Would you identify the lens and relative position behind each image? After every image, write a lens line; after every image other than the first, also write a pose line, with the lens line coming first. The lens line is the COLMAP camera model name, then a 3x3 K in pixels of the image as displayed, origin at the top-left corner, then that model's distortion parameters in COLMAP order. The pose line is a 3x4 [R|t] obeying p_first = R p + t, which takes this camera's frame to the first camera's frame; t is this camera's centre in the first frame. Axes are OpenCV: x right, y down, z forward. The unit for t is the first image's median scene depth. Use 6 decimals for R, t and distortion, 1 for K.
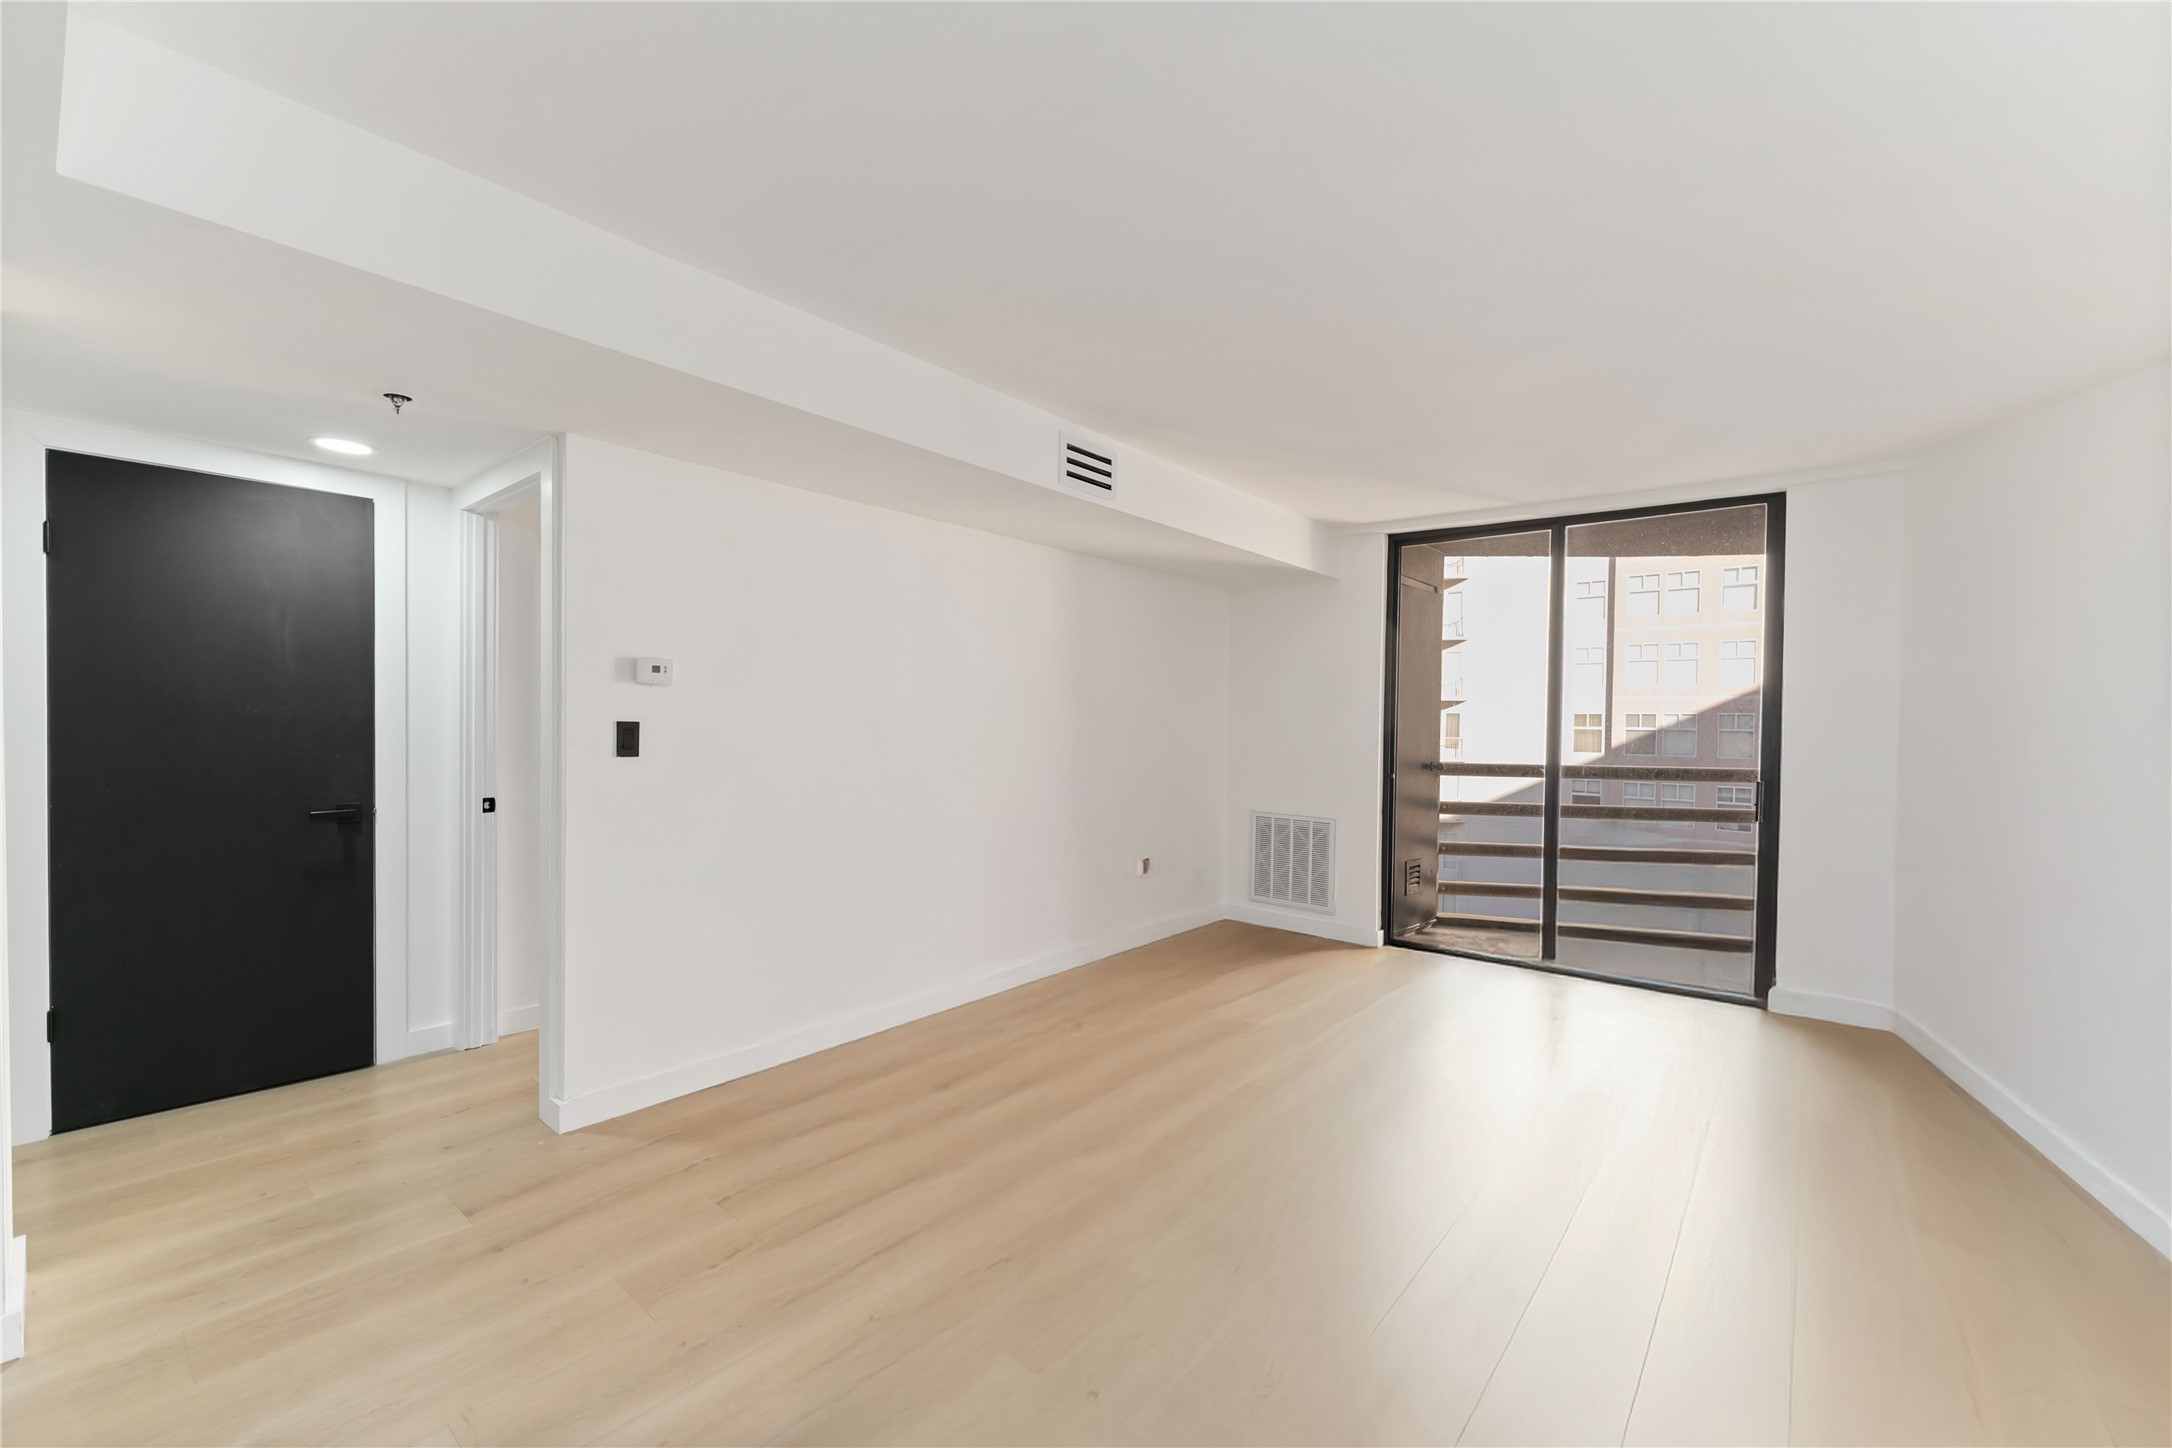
lens RADIAL K [[868.9, 0, 1089.0], [0, 868.9, 733.8], [0, 0, 1]] dist [-0.002660, -0.000331]
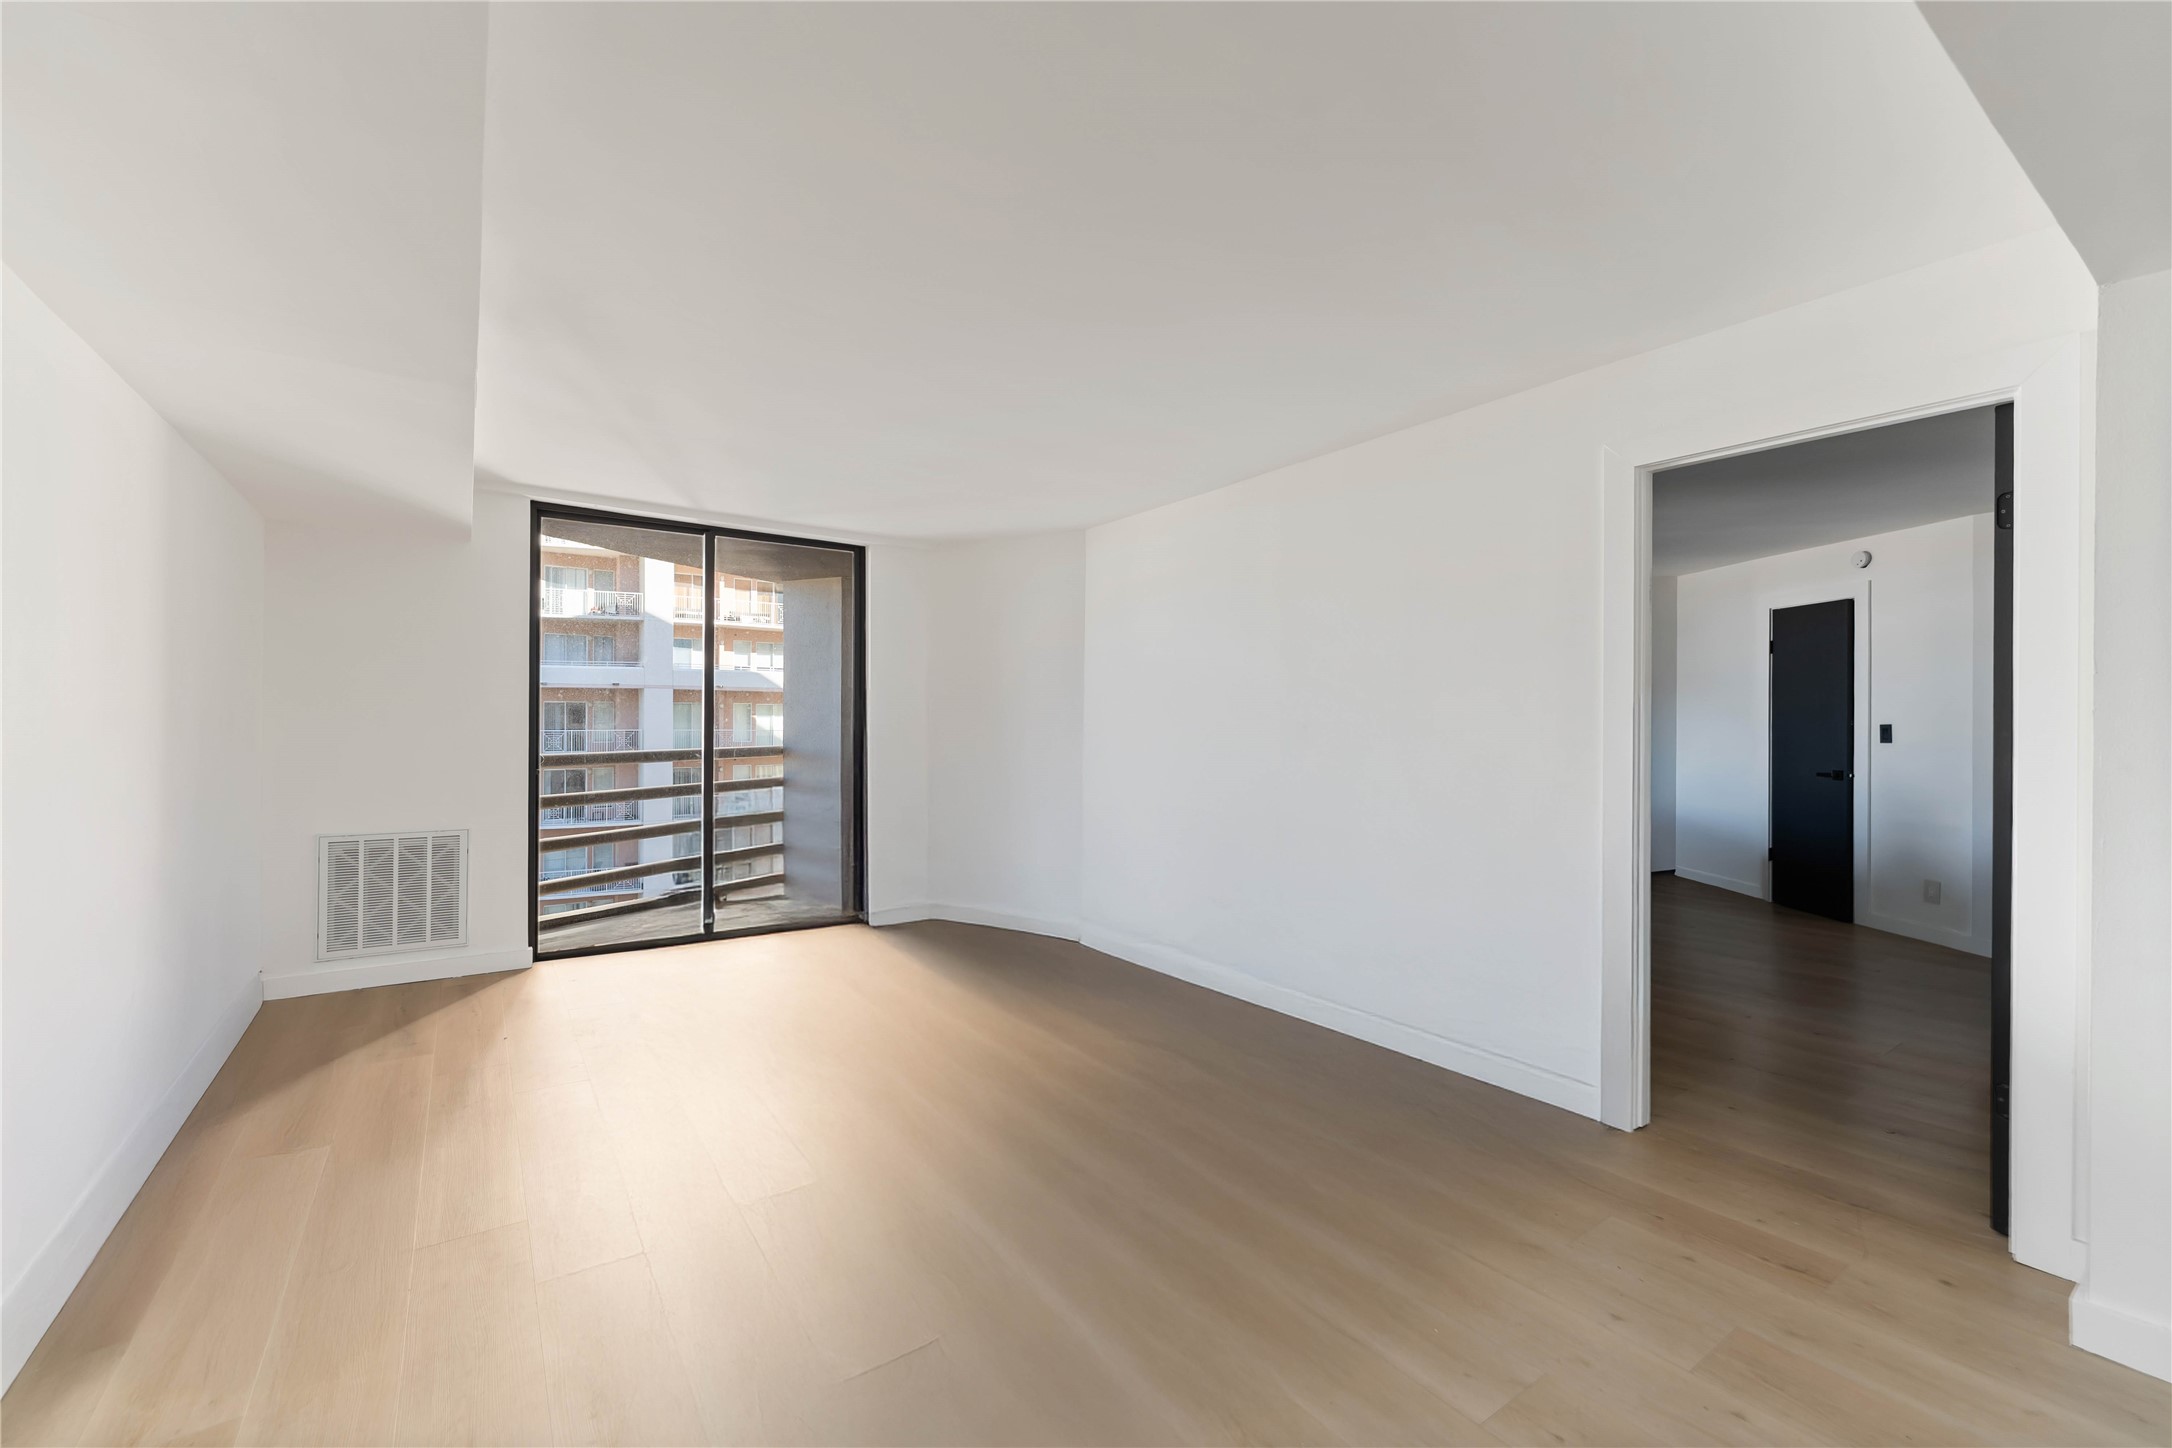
lens RADIAL K [[868.9, 0, 1084.9], [0, 868.9, 717.5], [0, 0, 1]] dist [-0.002660, -0.000331]
pose [[0.265609, -0.011010, 0.964018, -0.344093], [0.014662, 0.999865, 0.007380, -0.005153], [-0.963969, 0.012174, 0.265735, 0.208473]]
